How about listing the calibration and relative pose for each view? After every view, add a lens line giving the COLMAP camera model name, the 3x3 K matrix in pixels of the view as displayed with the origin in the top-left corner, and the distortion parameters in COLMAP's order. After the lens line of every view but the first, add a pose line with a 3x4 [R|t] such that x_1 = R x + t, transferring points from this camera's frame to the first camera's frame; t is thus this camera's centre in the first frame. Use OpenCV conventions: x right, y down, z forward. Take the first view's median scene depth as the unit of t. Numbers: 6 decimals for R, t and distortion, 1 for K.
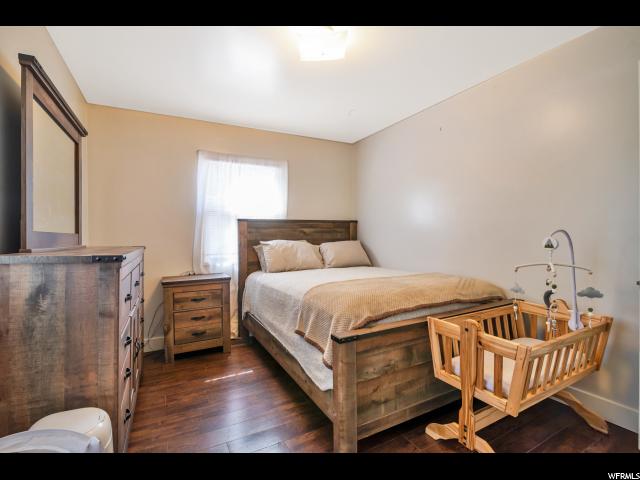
lens RADIAL K [[297.0, 0, 316.9], [0, 297.0, 236.2], [0, 0, 1]] dist [-0.017341, -0.000045]
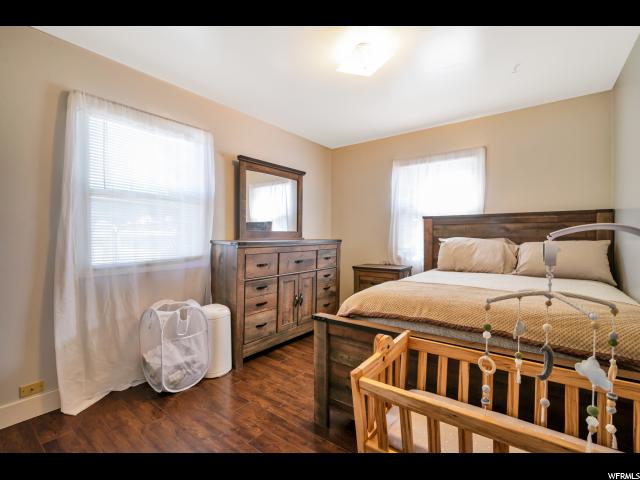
lens RADIAL K [[297.0, 0, 316.9], [0, 297.0, 236.2], [0, 0, 1]] dist [-0.017341, -0.000045]
pose [[0.422737, 0.015163, -0.906126, 0.528508], [-0.002337, 0.999875, 0.015641, -0.004202], [0.906249, -0.004495, 0.422719, 0.209761]]
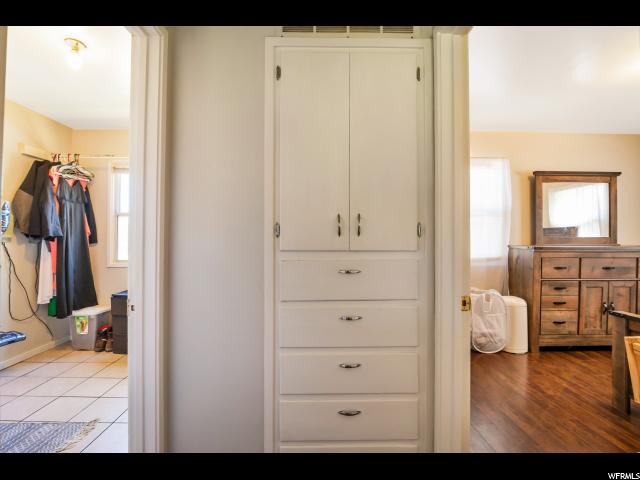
lens RADIAL K [[297.0, 0, 316.9], [0, 297.0, 236.2], [0, 0, 1]] dist [-0.017341, -0.000045]
pose [[-0.448313, -0.002592, -0.893873, 0.854472], [0.005726, 0.999967, -0.005772, -0.007310], [0.893858, -0.007706, -0.448284, 0.157663]]
